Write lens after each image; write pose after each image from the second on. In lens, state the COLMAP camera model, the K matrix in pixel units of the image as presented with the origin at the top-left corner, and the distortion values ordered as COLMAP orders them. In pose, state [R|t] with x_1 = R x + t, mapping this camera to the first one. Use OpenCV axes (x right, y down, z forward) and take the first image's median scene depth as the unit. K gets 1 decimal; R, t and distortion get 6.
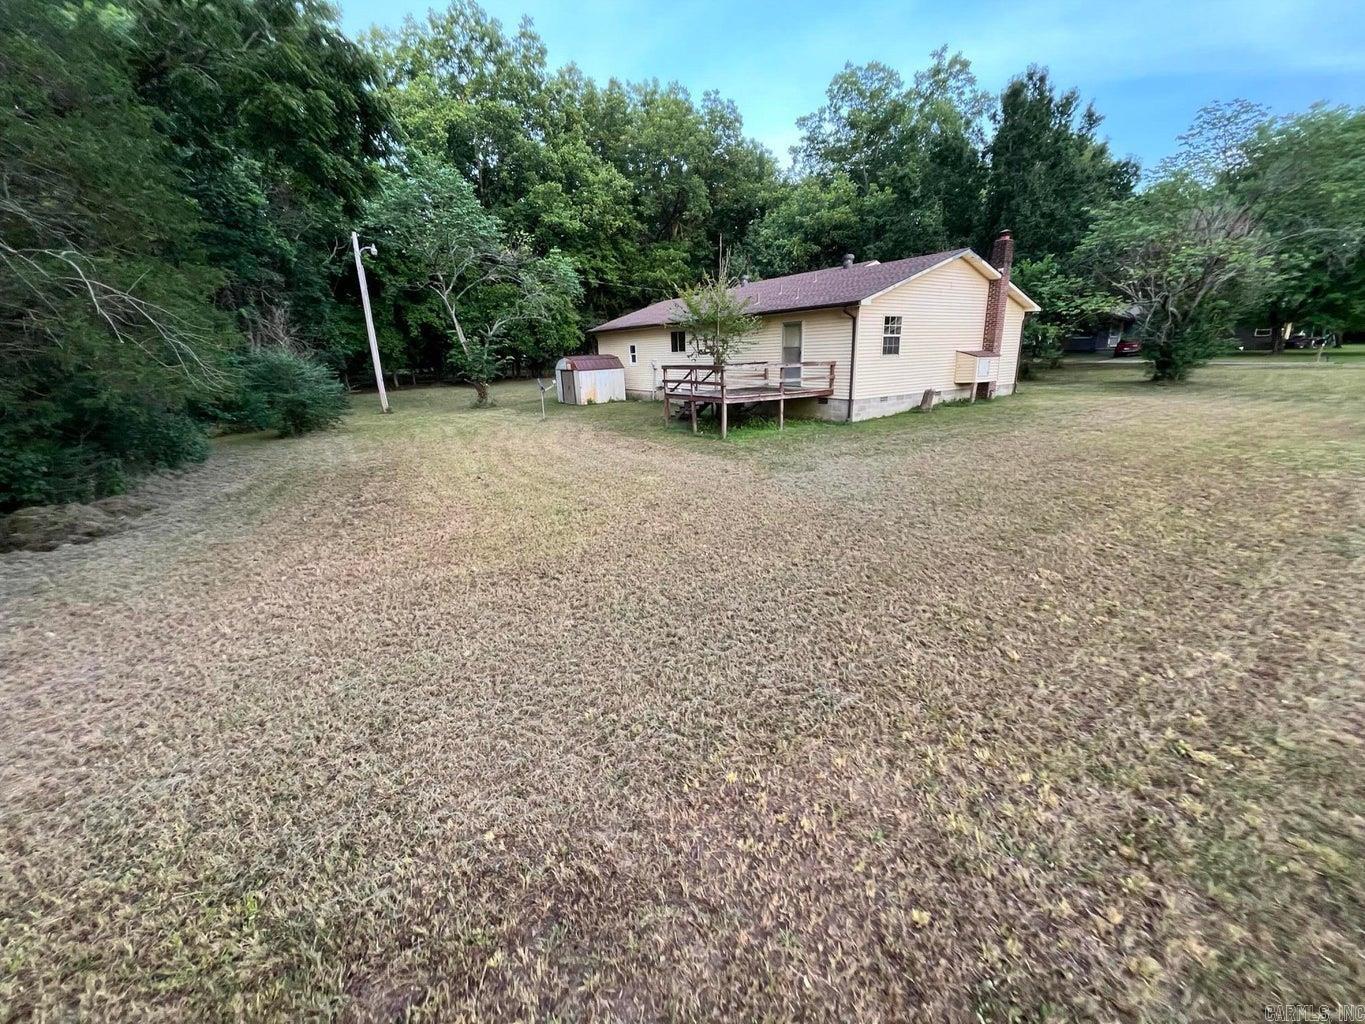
lens RADIAL K [[549.9, 0, 683.4], [0, 549.9, 514.8], [0, 0, 1]] dist [-0.002486, 0.000199]
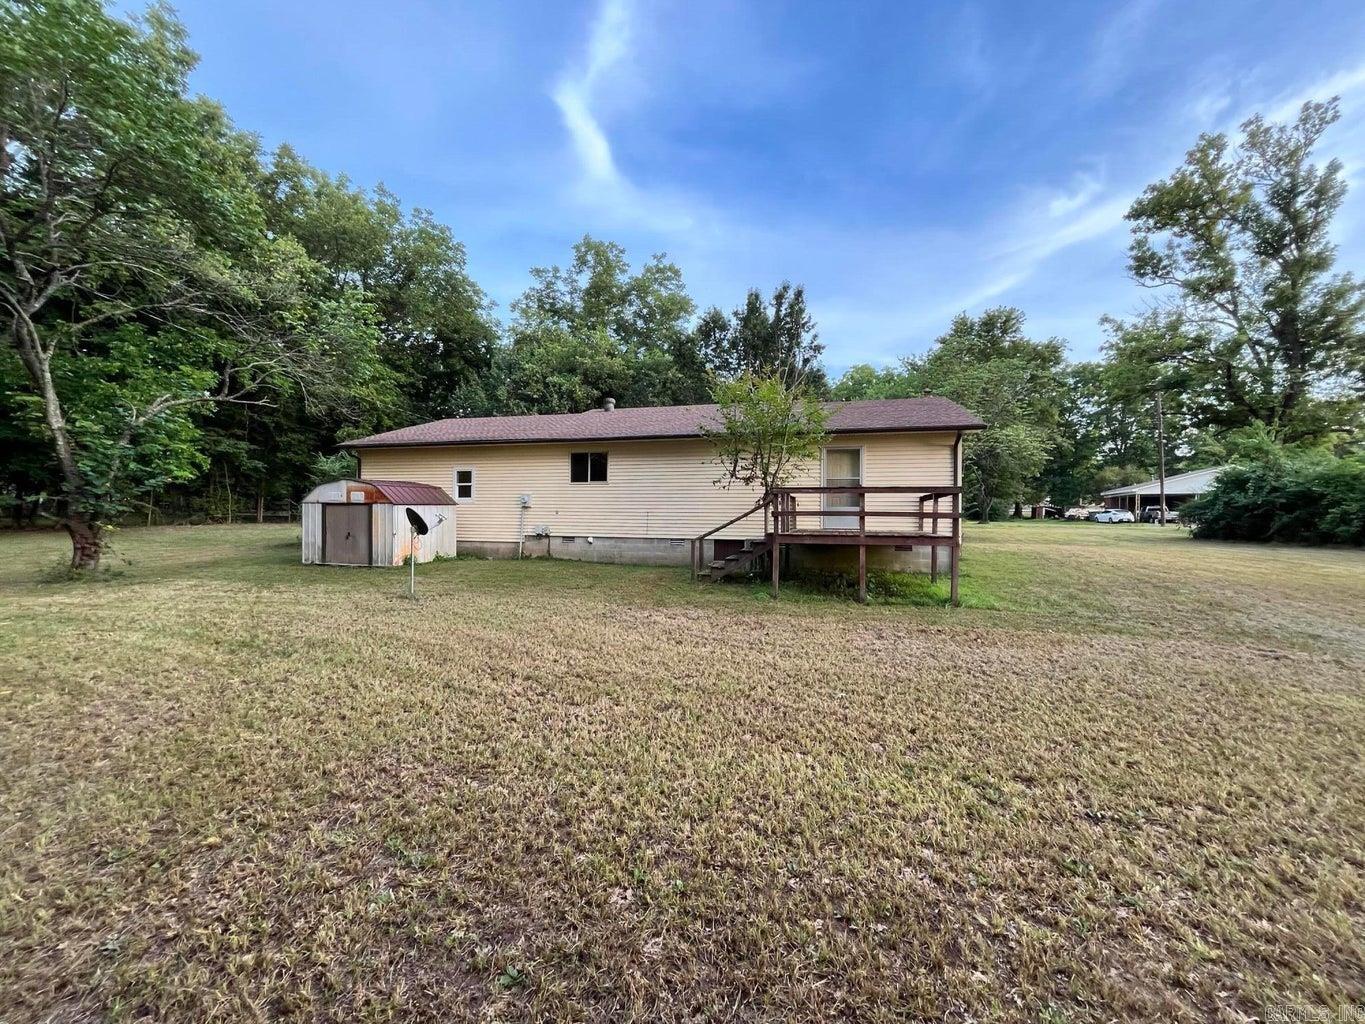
lens RADIAL K [[549.9, 0, 682.2], [0, 549.9, 511.5], [0, 0, 1]] dist [-0.002486, 0.000199]
pose [[0.760373, 0.040399, 0.648229, -0.295509], [0.152741, 0.958949, -0.238929, -0.078322], [-0.631271, 0.280687, 0.722988, 0.405506]]
